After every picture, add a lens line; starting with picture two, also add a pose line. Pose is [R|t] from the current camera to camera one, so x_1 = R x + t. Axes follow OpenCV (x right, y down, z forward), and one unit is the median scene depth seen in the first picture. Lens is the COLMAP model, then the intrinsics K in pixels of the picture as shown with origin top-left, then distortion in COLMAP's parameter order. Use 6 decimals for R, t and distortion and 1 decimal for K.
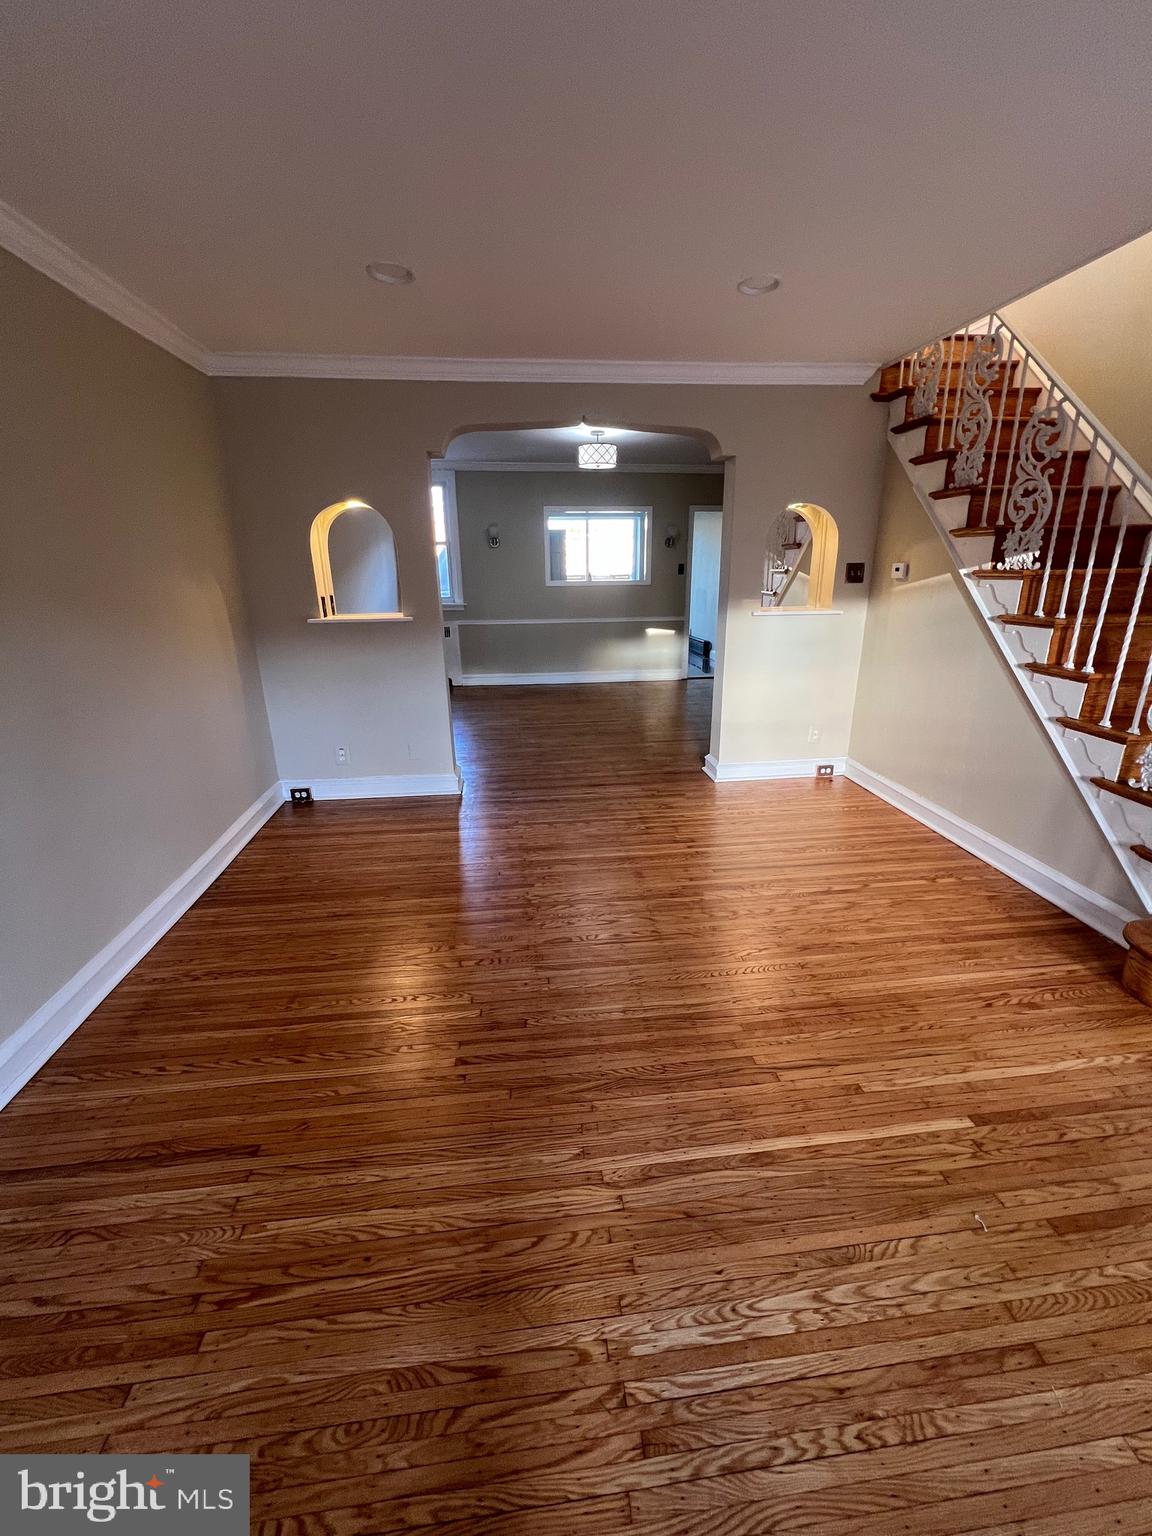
lens RADIAL K [[611.9, 0, 576.7], [0, 611.9, 764.4], [0, 0, 1]] dist [-0.000018, -0.000026]
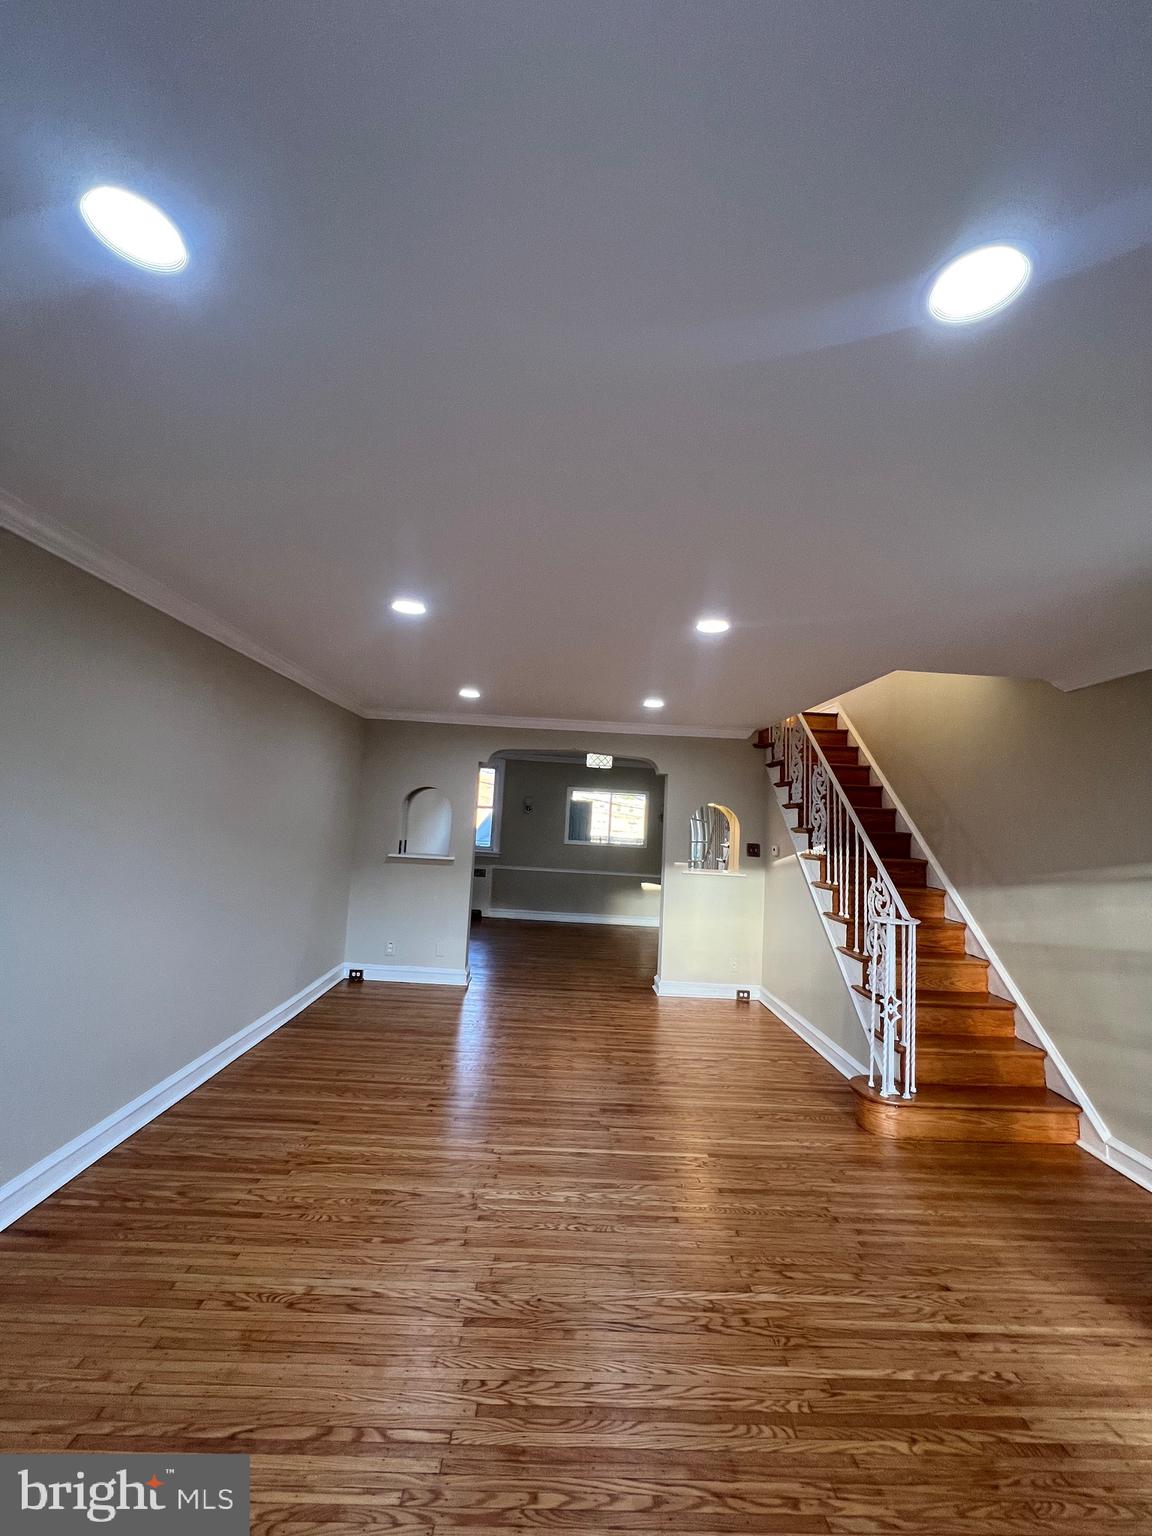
lens RADIAL K [[611.9, 0, 576.8], [0, 611.9, 765.0], [0, 0, 1]] dist [-0.000018, -0.000026]
pose [[0.994371, 0.058329, -0.088451, 0.206976], [-0.088853, 0.913828, -0.396262, 0.165573], [0.057715, 0.401891, 0.913867, -0.617397]]
